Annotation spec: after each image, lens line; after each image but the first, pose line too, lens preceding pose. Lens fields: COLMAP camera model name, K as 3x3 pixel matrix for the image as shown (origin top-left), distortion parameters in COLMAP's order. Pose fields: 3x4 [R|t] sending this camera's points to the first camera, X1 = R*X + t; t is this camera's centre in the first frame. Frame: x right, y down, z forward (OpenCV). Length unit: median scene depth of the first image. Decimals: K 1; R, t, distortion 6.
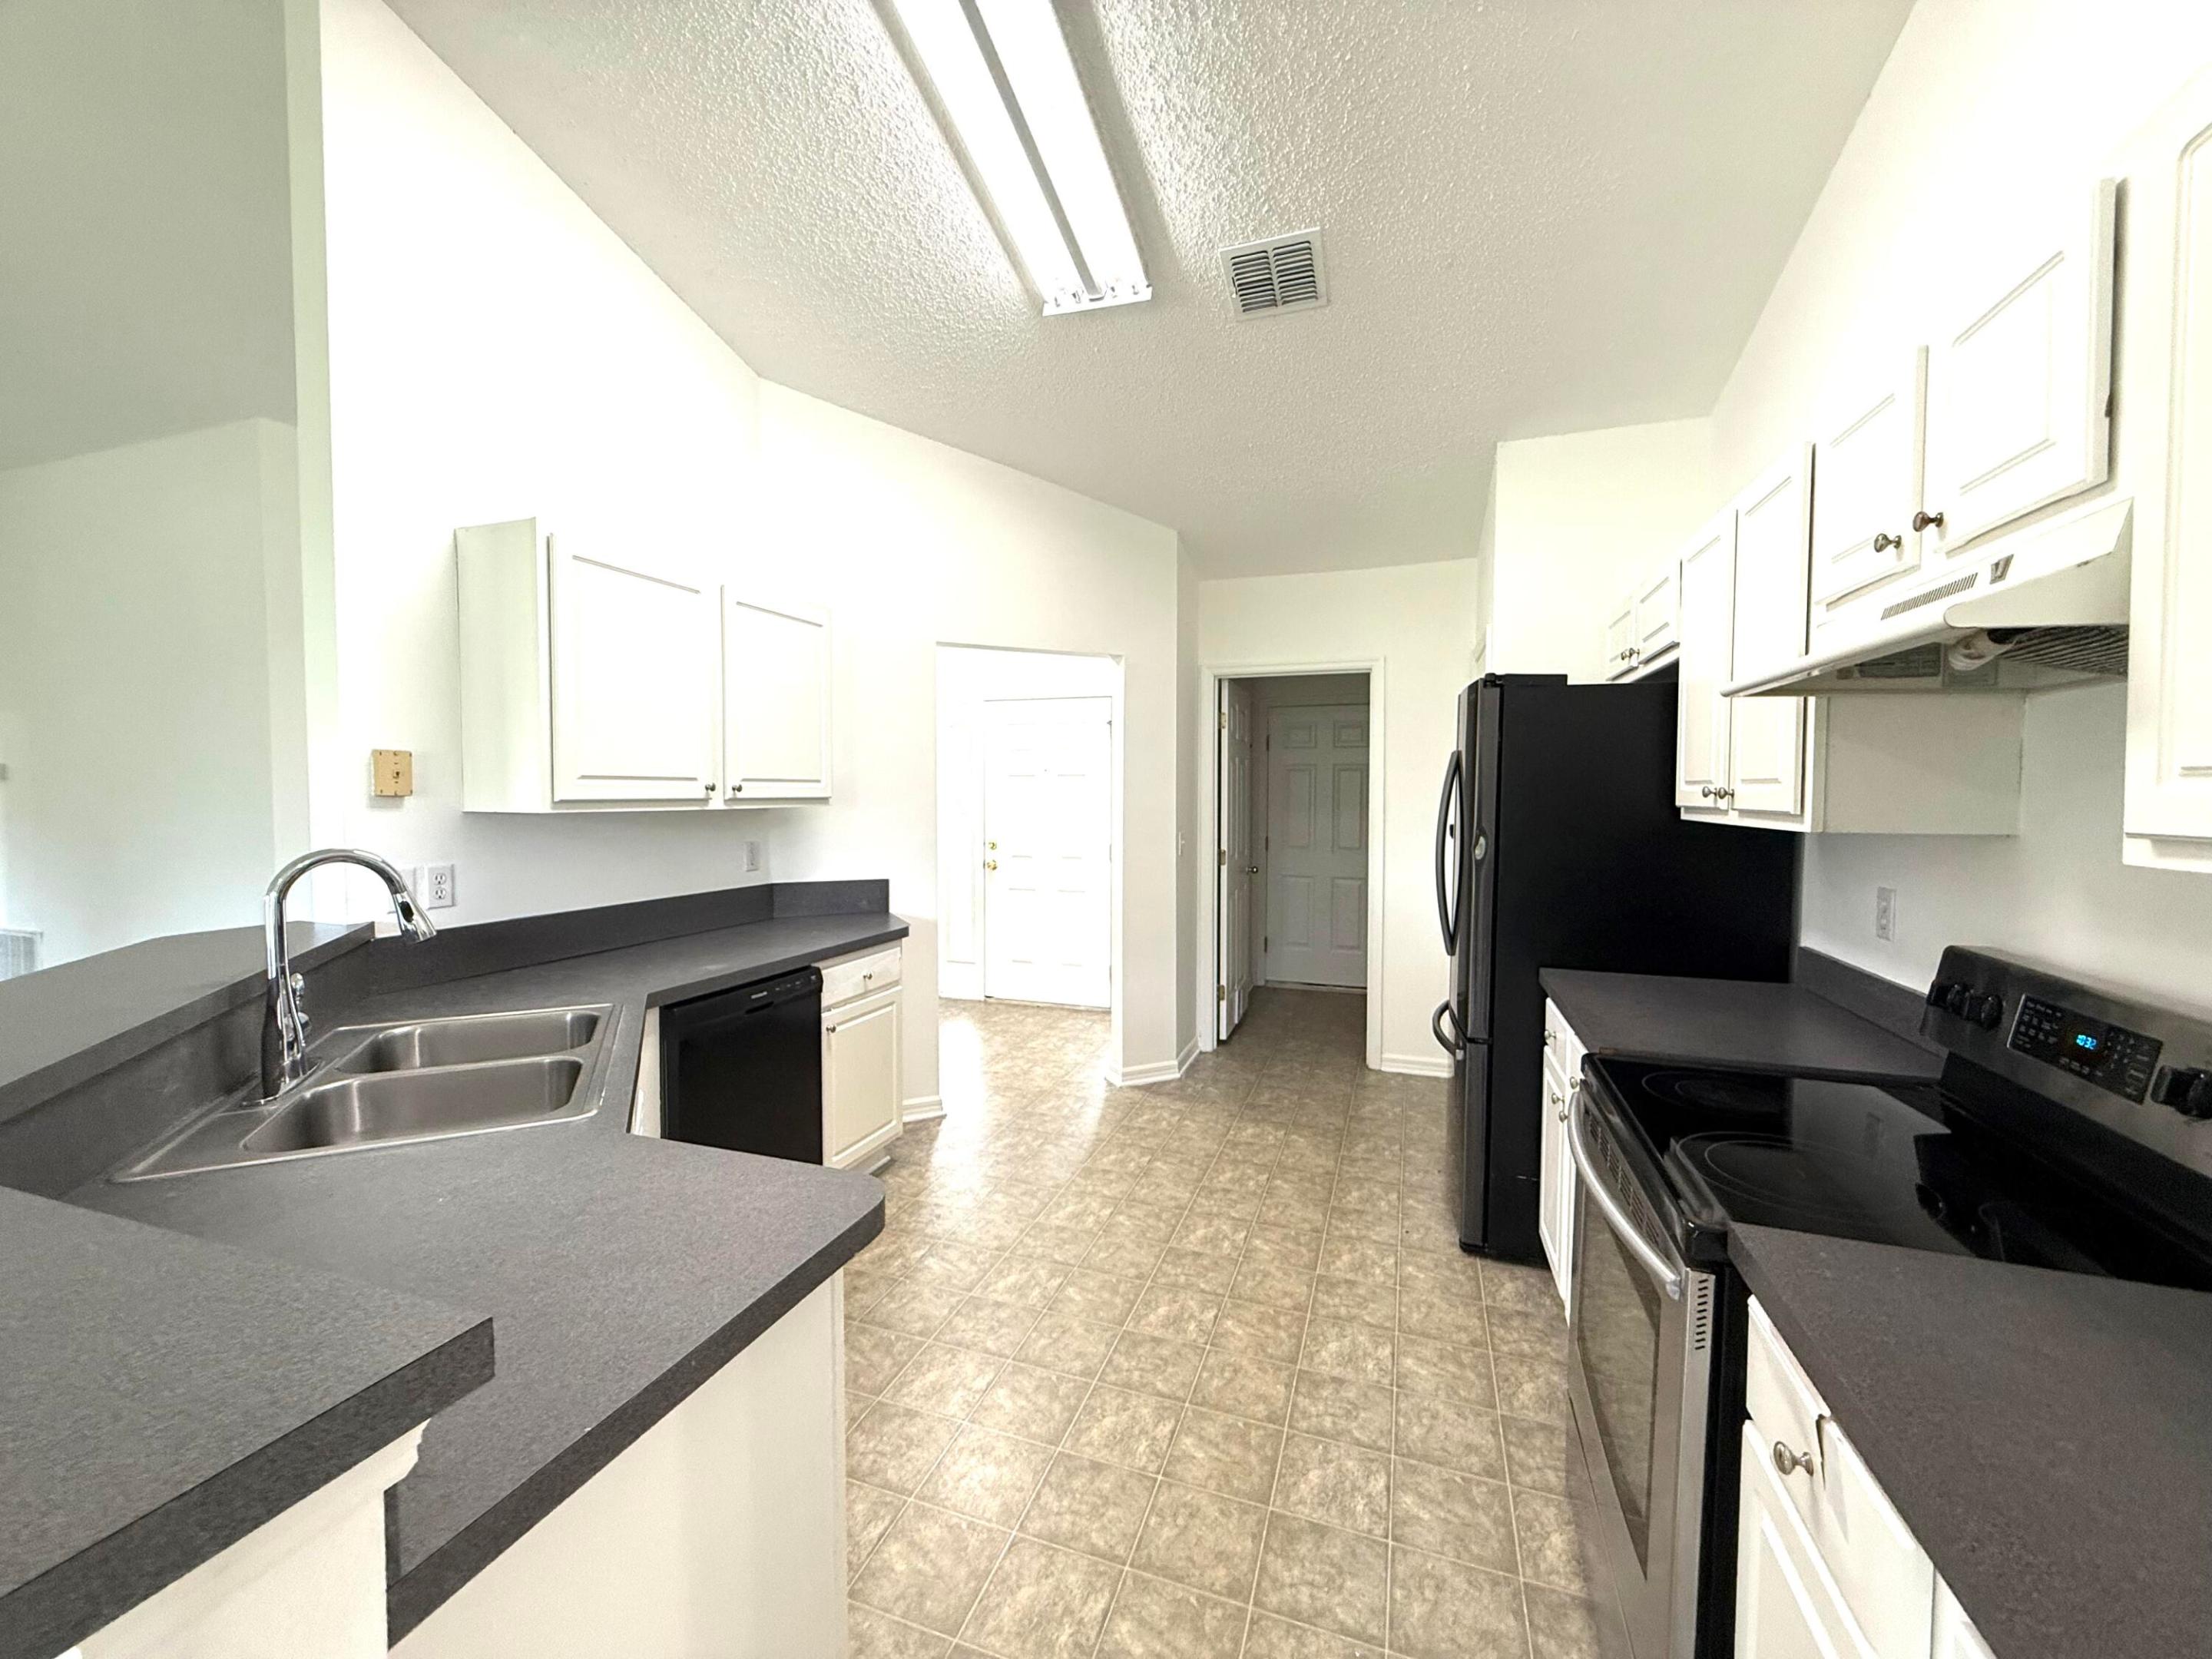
lens RADIAL K [[887.1, 0, 1106.0], [0, 887.1, 829.5], [0, 0, 1]] dist [0.005701, -0.000453]
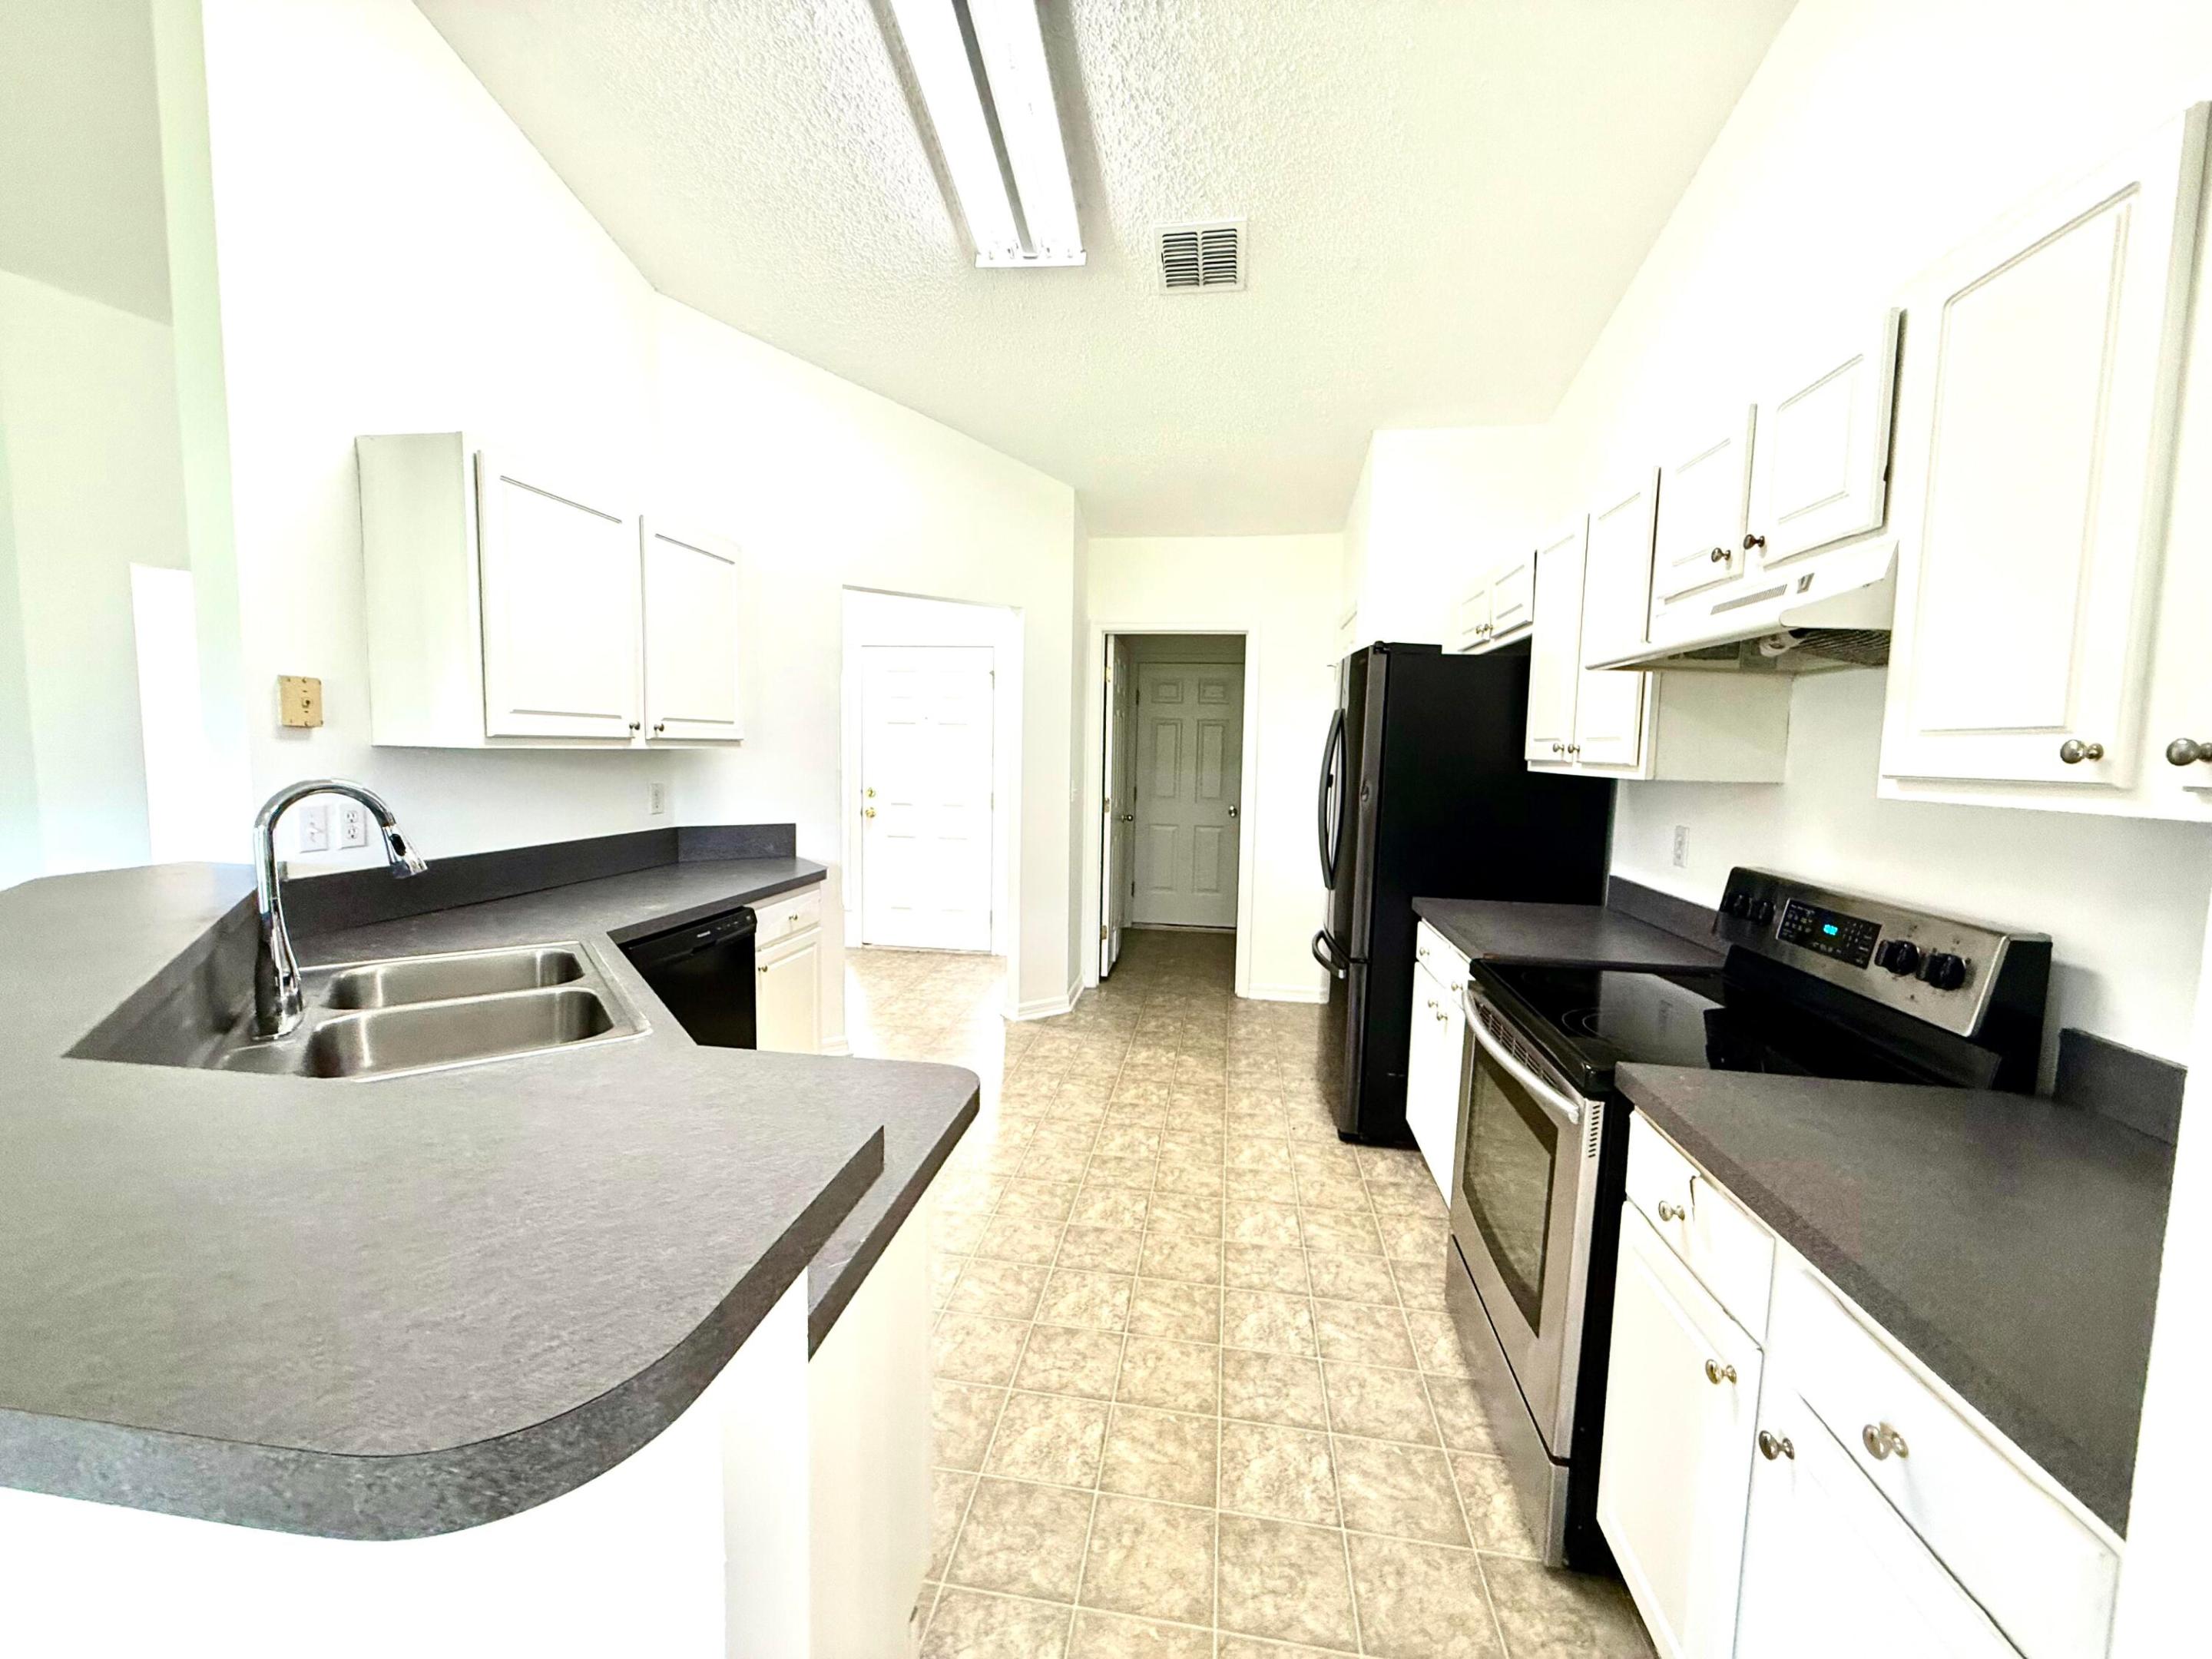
lens RADIAL K [[887.1, 0, 1106.0], [0, 887.1, 829.5], [0, 0, 1]] dist [0.005701, -0.000453]
pose [[0.981379, 0.000228, 0.192082, -0.141101], [-0.010383, 0.998600, 0.051861, 0.011428], [-0.191801, -0.052889, 0.980008, -0.068641]]
